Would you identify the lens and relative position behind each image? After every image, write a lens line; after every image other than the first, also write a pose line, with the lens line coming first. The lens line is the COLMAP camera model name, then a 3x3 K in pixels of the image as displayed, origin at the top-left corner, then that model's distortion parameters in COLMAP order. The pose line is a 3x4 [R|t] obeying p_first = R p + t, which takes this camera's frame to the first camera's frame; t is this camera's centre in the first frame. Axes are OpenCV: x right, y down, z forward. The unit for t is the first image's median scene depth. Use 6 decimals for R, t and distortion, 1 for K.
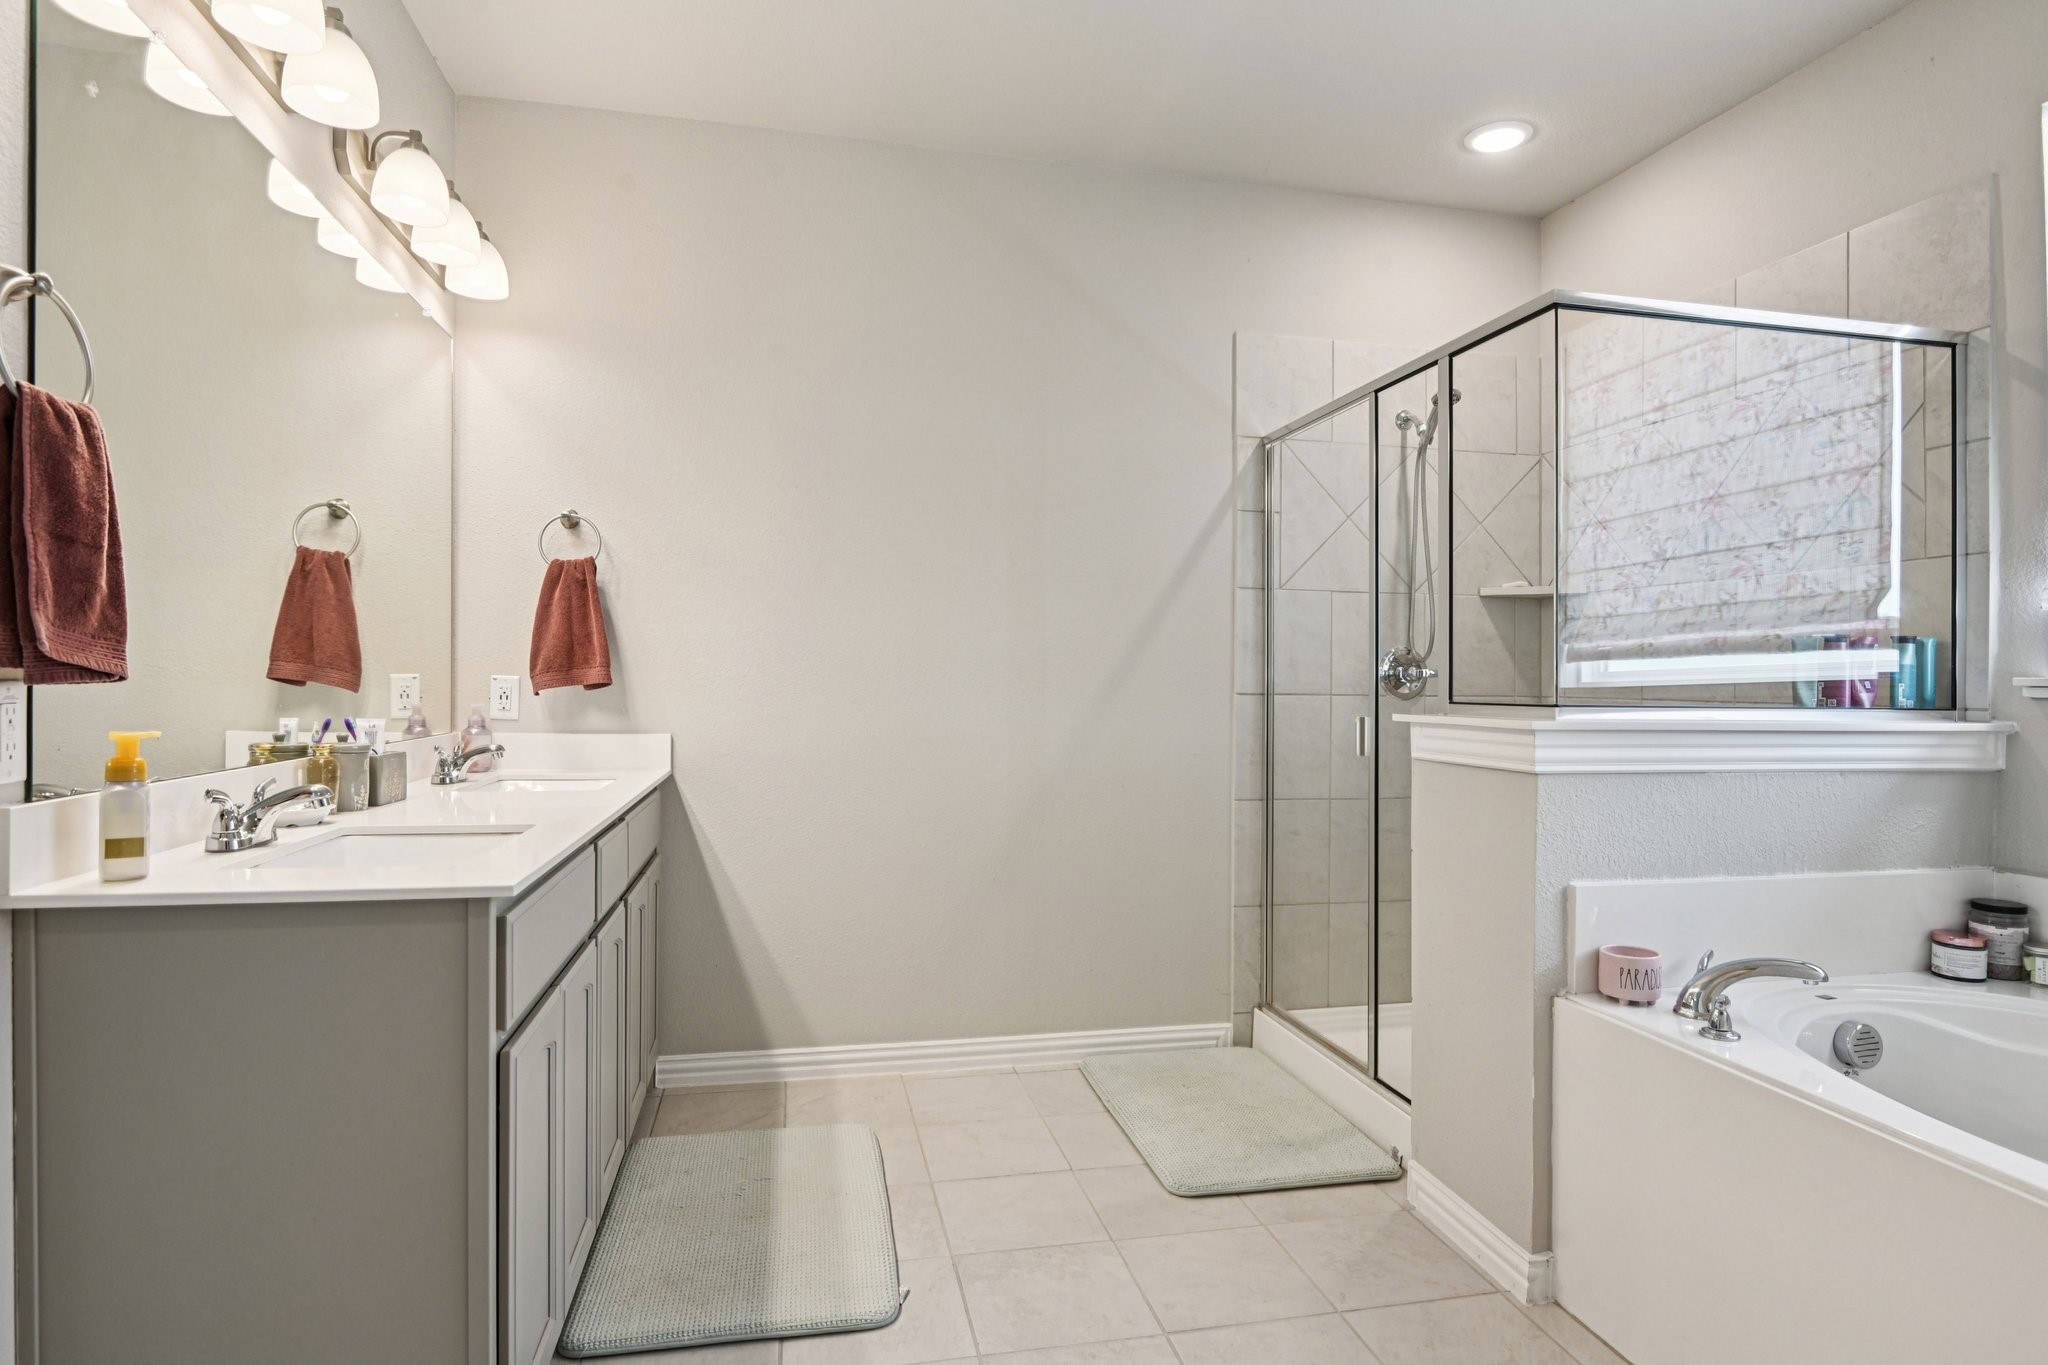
lens RADIAL K [[1095.5, 0, 1023.2], [0, 1095.5, 678.2], [0, 0, 1]] dist [-0.021315, -0.004363]
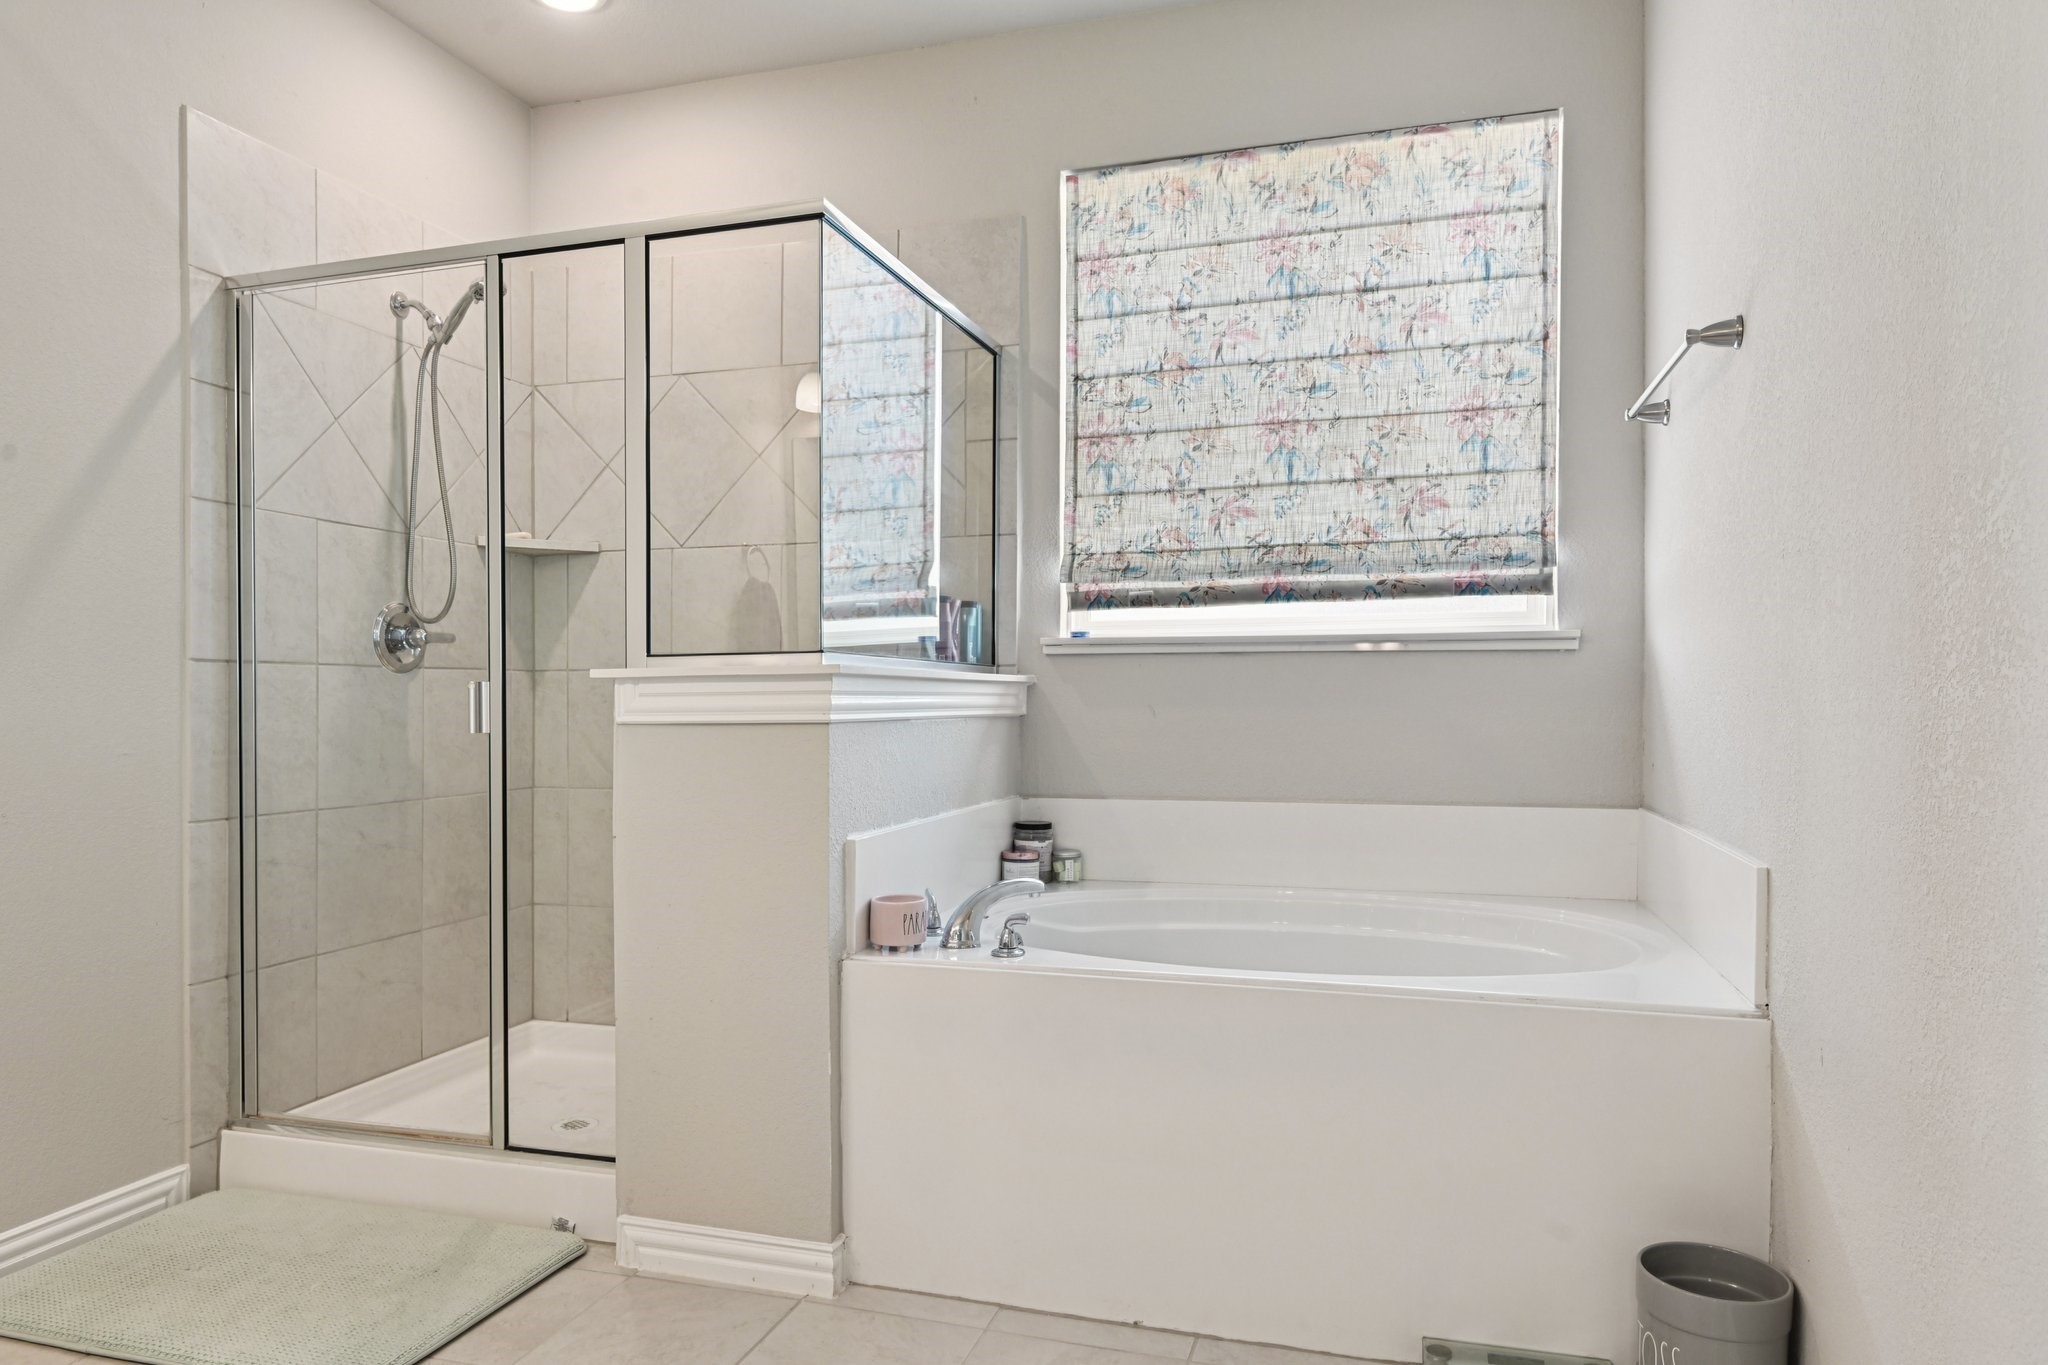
lens RADIAL K [[1276.1, 0, 1015.6], [0, 1276.1, 714.0], [0, 0, 1]] dist [-0.001102, -0.004774]
pose [[0.487955, -0.024464, 0.872526, -0.305955], [0.009021, 0.999695, 0.022985, 0.044206], [-0.872822, -0.003345, 0.488027, 0.259501]]
